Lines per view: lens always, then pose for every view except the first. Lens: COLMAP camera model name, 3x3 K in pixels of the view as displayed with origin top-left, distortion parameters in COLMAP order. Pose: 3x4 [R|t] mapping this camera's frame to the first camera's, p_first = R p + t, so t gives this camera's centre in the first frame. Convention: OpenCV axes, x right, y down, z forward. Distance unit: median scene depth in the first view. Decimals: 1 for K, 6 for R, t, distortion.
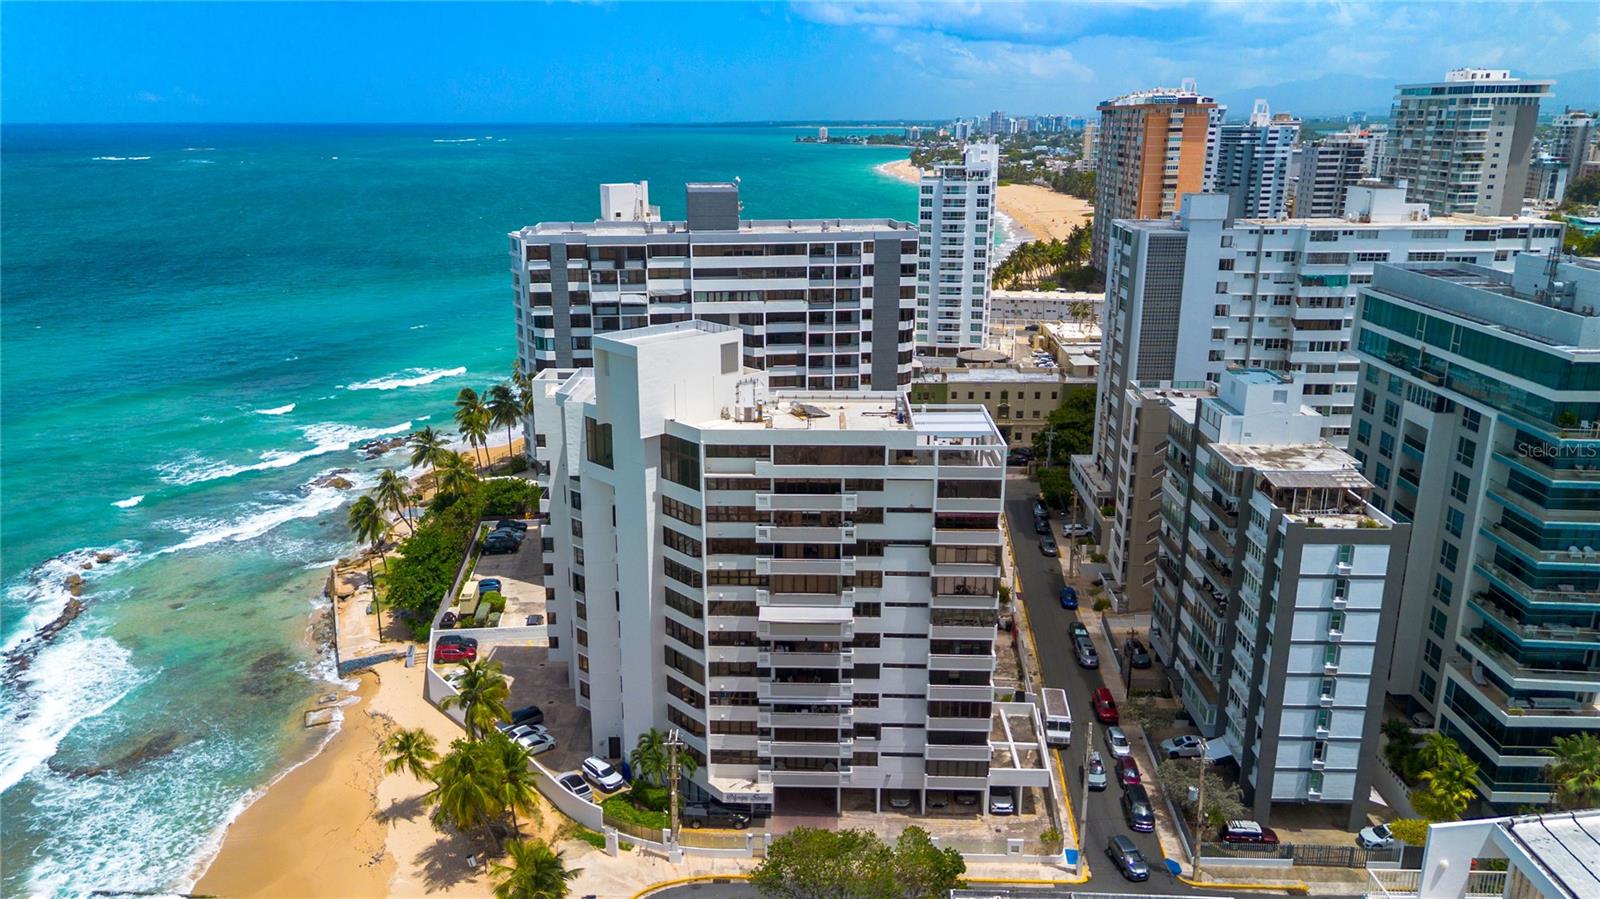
lens RADIAL K [[1149.2, 0, 771.9], [0, 1149.2, 425.9], [0, 0, 1]] dist [0.065466, -0.061056]
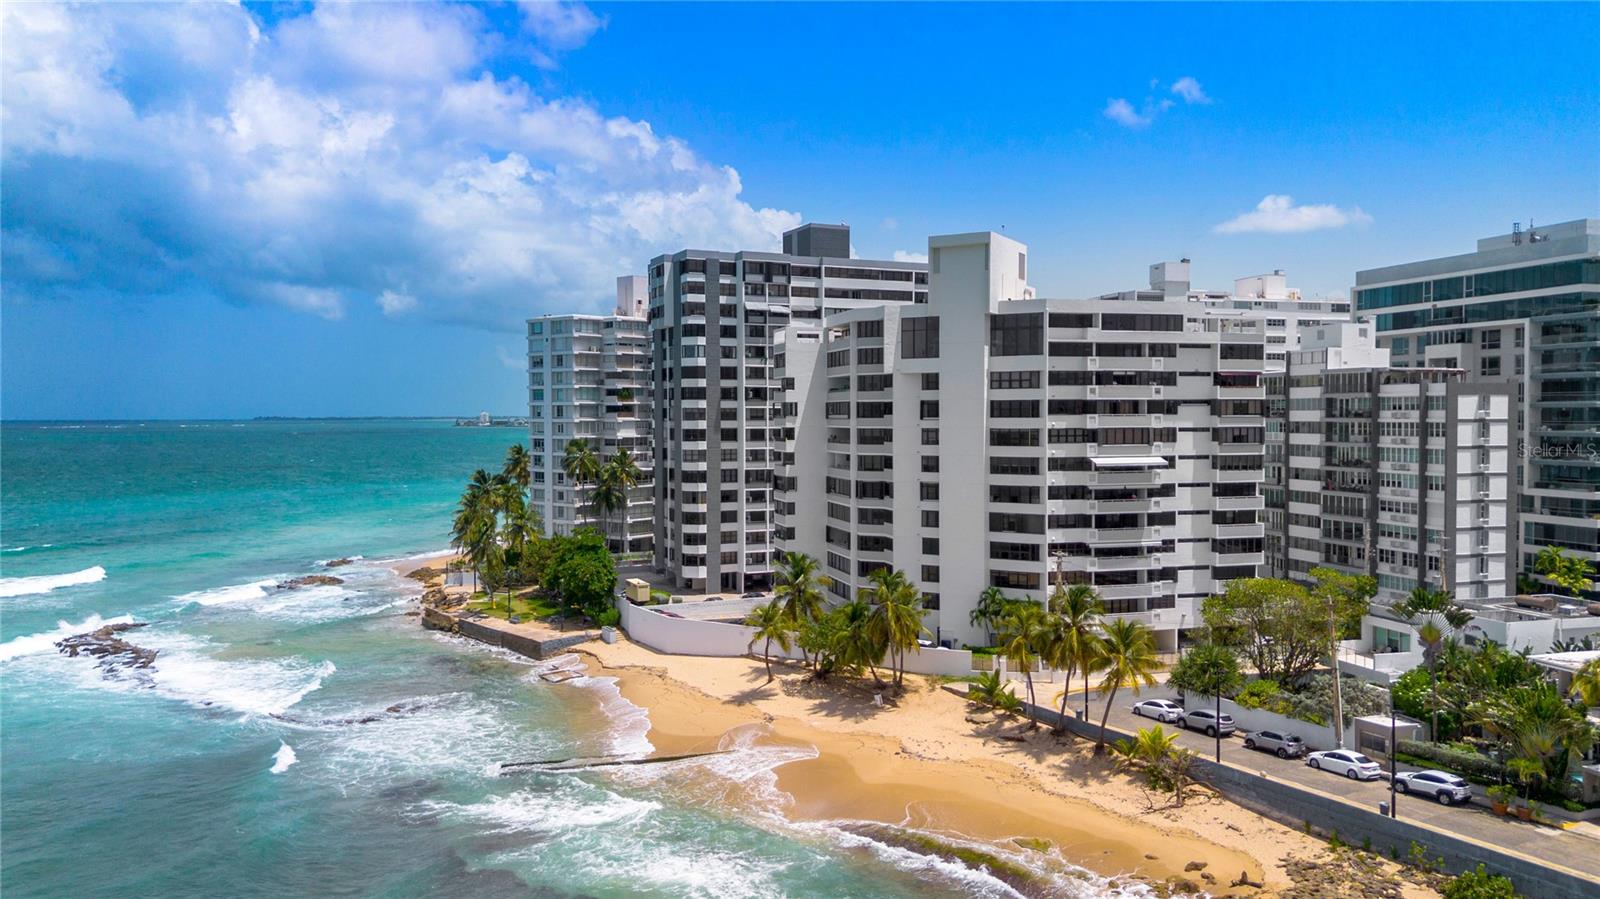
lens RADIAL K [[1149.2, 0, 771.9], [0, 1149.2, 425.9], [0, 0, 1]] dist [0.065466, -0.061056]
pose [[0.952256, 0.001101, 0.305299, -0.657307], [0.075414, 0.968157, -0.238714, 0.371492], [-0.295840, 0.250340, 0.921851, 0.008184]]
